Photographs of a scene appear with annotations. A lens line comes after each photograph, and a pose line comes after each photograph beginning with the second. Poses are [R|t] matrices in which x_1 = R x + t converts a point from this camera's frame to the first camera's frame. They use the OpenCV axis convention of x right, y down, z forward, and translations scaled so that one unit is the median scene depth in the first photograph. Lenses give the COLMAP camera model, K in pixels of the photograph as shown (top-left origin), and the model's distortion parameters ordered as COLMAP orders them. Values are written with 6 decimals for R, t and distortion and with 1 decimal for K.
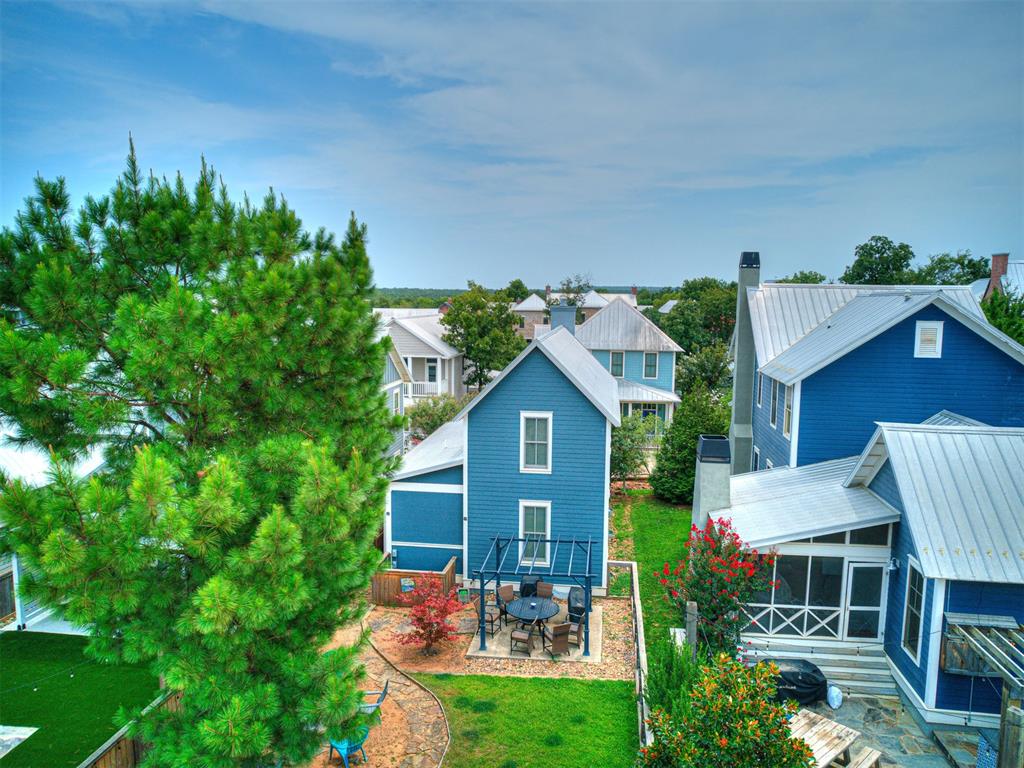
lens RADIAL K [[733.1, 0, 511.3], [0, 733.1, 384.3], [0, 0, 1]] dist [-0.055884, 0.036531]
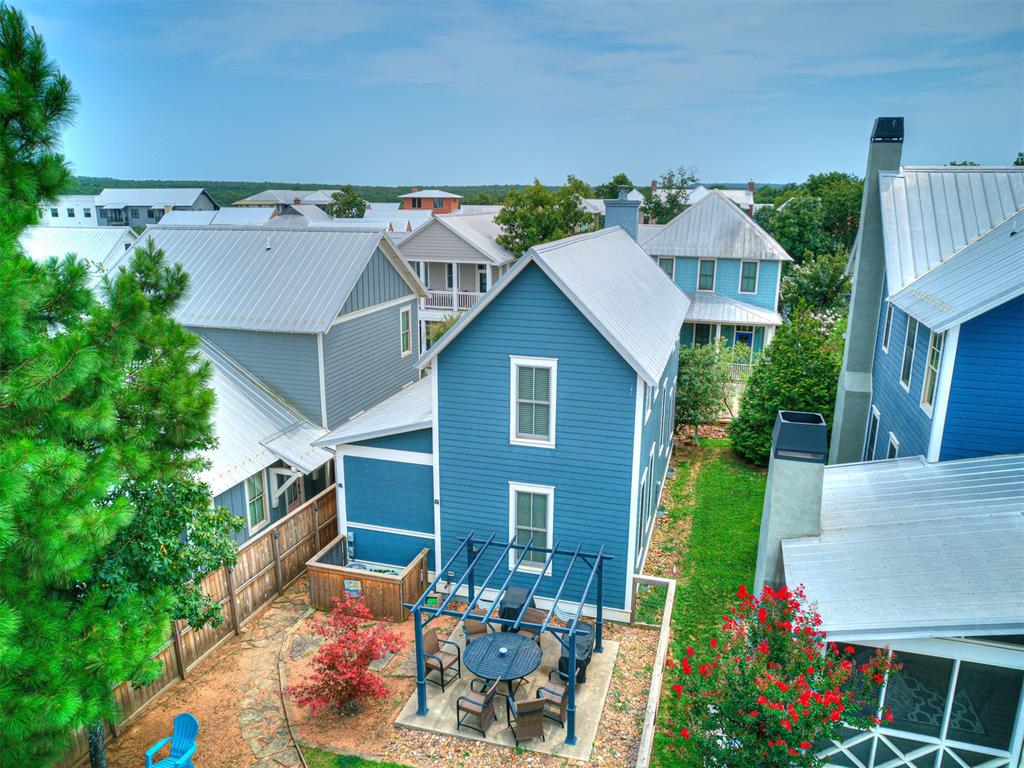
lens RADIAL K [[733.1, 0, 510.7], [0, 733.1, 381.9], [0, 0, 1]] dist [-0.055884, 0.036531]
pose [[0.988419, 0.036619, -0.147263, 0.106683], [-0.016857, 0.990937, 0.133266, -0.028249], [0.150808, -0.129240, 0.980079, 0.314228]]
